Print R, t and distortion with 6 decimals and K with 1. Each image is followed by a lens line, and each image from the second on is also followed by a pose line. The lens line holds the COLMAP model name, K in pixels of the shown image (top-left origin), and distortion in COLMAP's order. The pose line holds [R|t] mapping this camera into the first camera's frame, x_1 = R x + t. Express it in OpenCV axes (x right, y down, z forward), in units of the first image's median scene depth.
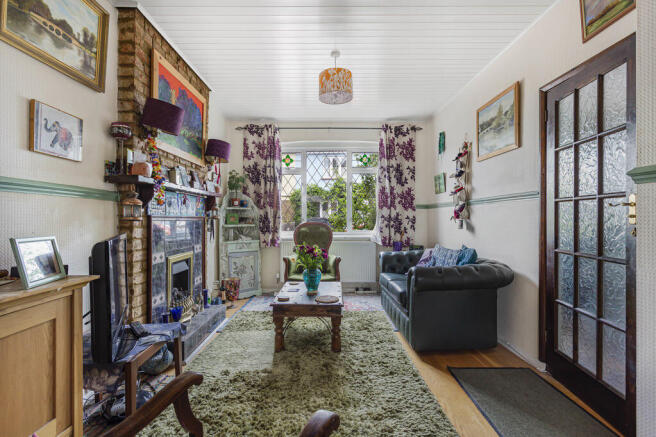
lens RADIAL K [[325.2, 0, 331.8], [0, 325.2, 222.3], [0, 0, 1]] dist [0.001616, 0.000098]
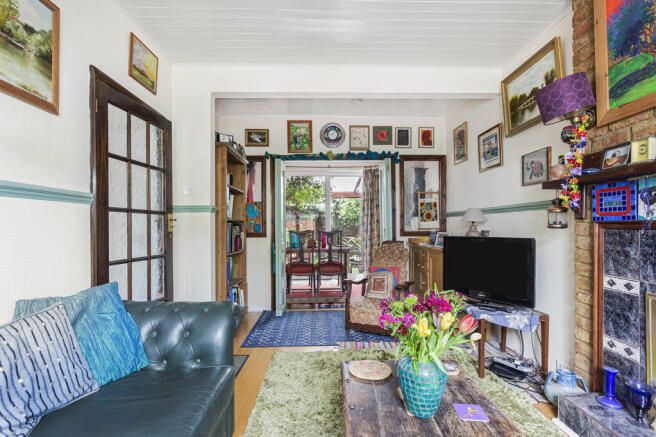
lens RADIAL K [[325.2, 0, 331.8], [0, 325.2, 222.3], [0, 0, 1]] dist [0.001616, 0.000098]
pose [[-0.999958, 0.008732, 0.002784, 0.069361], [0.008715, 0.999942, -0.006285, -0.022316], [-0.002838, -0.006260, -0.999976, 2.251482]]
